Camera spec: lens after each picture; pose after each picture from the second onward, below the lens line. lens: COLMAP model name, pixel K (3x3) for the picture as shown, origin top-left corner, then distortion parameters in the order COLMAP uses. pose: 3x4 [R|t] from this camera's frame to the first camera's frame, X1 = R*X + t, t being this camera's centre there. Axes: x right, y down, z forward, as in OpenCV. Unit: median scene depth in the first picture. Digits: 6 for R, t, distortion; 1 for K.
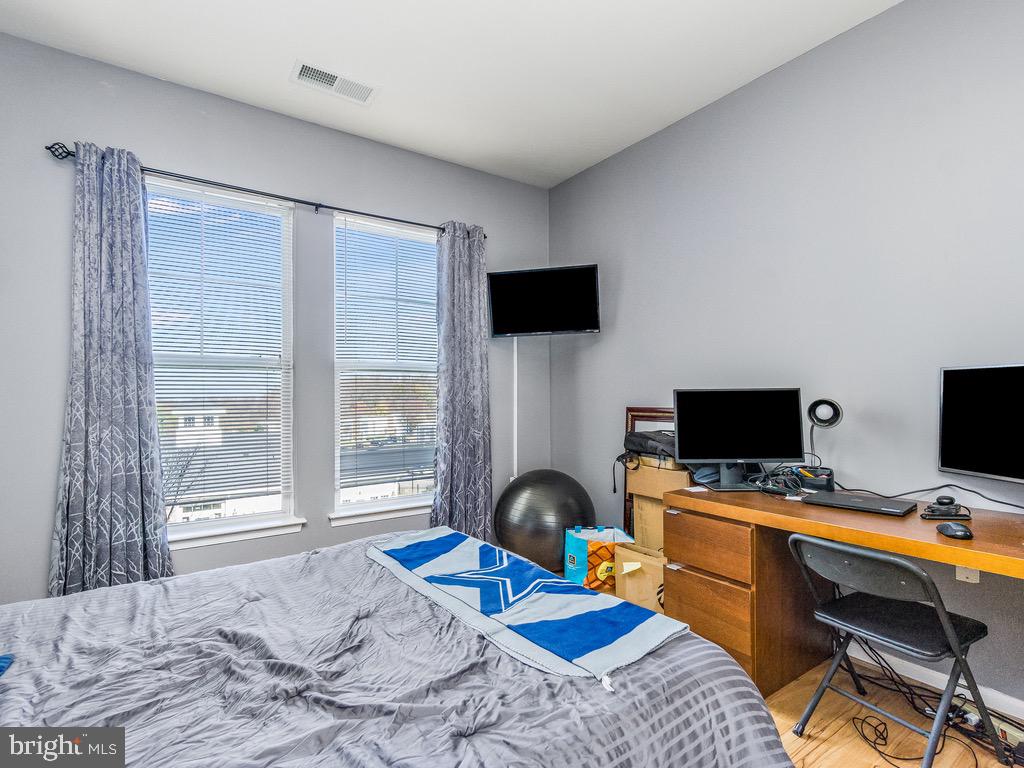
lens RADIAL K [[509.2, 0, 507.0], [0, 509.2, 388.7], [0, 0, 1]] dist [-0.000579, 0.001172]
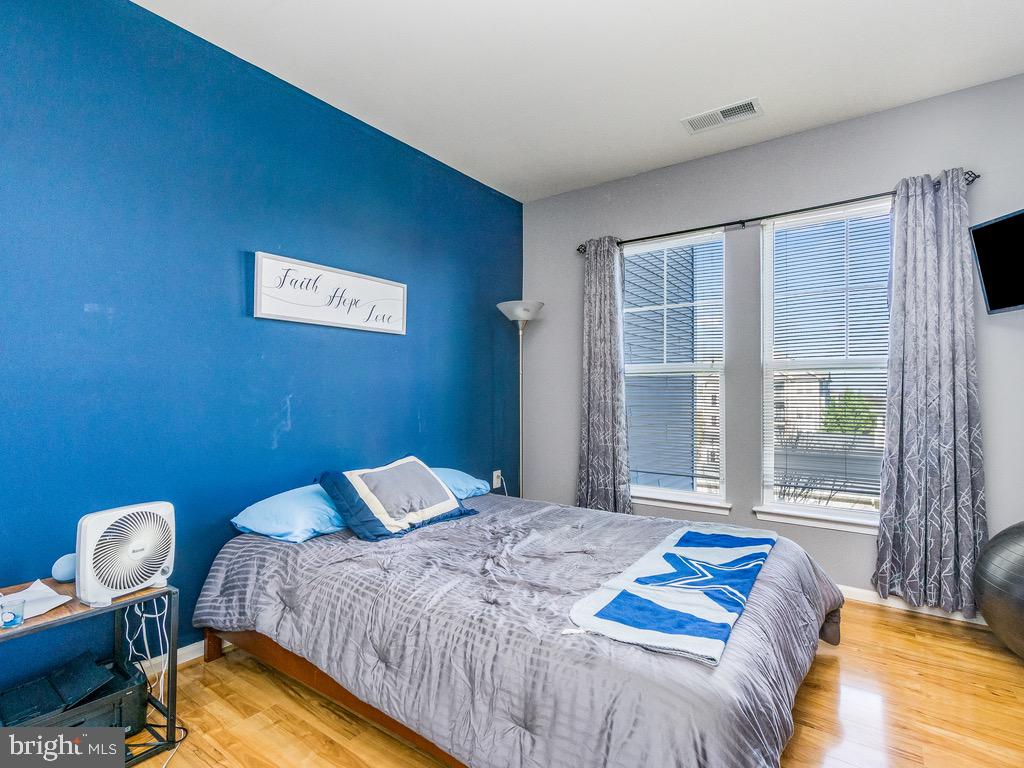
lens RADIAL K [[510.3, 0, 510.0], [0, 510.3, 381.1], [0, 0, 1]] dist [-0.004706, 0.000825]
pose [[0.325599, -0.017965, -0.945337, 0.702673], [0.010173, 0.999828, -0.015497, -0.006421], [0.945453, -0.004571, 0.325726, 0.236127]]
